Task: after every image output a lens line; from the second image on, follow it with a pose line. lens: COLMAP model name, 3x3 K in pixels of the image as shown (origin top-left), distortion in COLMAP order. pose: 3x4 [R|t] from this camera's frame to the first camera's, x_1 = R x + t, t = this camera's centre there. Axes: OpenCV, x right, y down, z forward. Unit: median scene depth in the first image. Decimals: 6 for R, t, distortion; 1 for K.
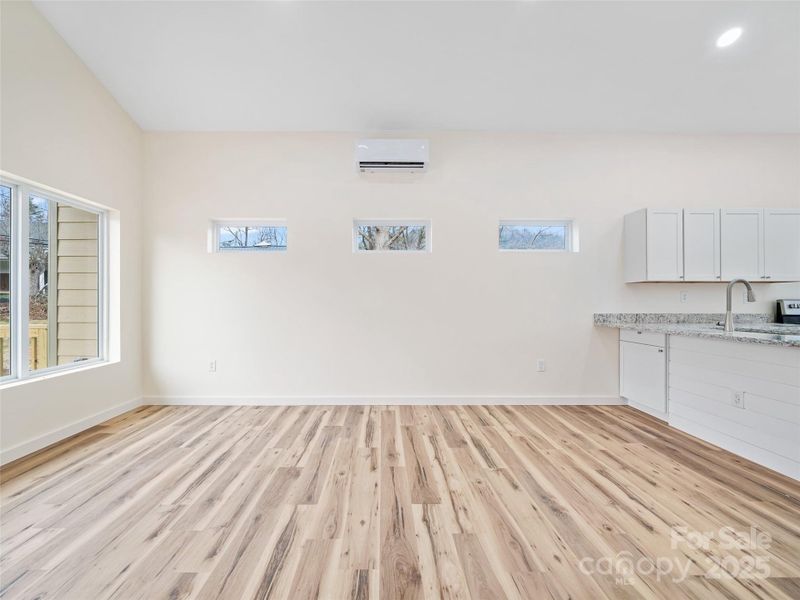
lens RADIAL K [[323.6, 0, 404.5], [0, 323.6, 299.5], [0, 0, 1]] dist [-0.002836, 0.000168]
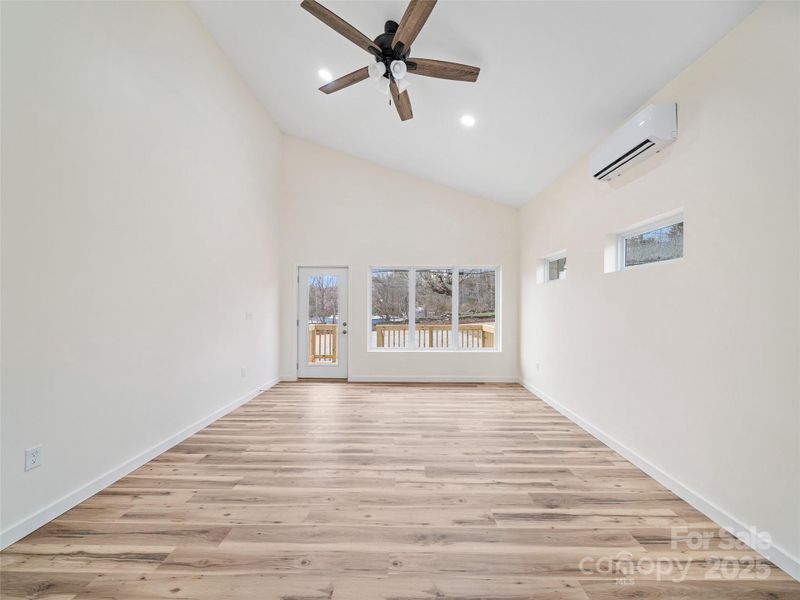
lens RADIAL K [[323.6, 0, 407.6], [0, 323.6, 300.3], [0, 0, 1]] dist [-0.002836, 0.000168]
pose [[-0.034927, -0.011124, -0.999328, 1.556249], [-0.004010, 0.999932, -0.010991, -0.118766], [0.999382, 0.003623, -0.034970, 0.992403]]
